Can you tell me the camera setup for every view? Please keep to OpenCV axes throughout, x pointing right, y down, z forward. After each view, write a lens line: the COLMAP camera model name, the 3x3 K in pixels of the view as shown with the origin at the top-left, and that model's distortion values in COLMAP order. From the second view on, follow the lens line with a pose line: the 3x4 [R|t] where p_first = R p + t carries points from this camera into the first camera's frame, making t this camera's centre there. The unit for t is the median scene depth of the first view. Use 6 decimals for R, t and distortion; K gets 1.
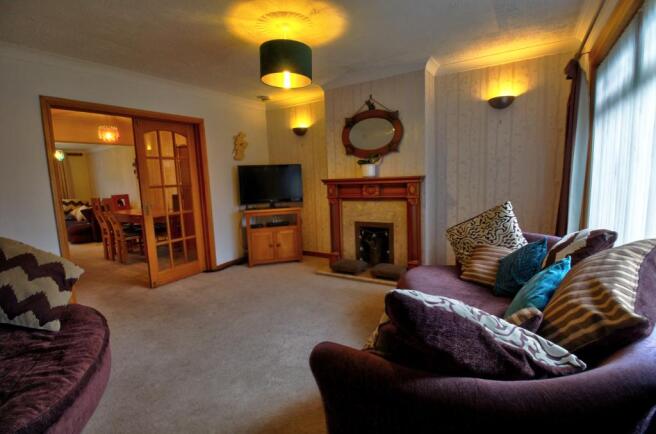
lens RADIAL K [[308.4, 0, 328.0], [0, 308.4, 217.0], [0, 0, 1]] dist [-0.001568, -0.000119]
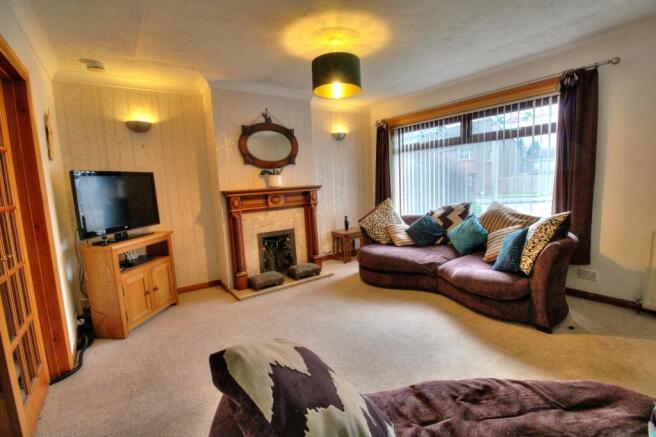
lens RADIAL K [[310.1, 0, 328.0], [0, 310.1, 218.5], [0, 0, 1]] dist [-0.010850, -0.000102]
pose [[0.387643, -0.083742, 0.917998, -0.740569], [0.158453, 0.987095, 0.023136, -0.020514], [-0.908089, 0.136491, 0.395909, 0.433114]]
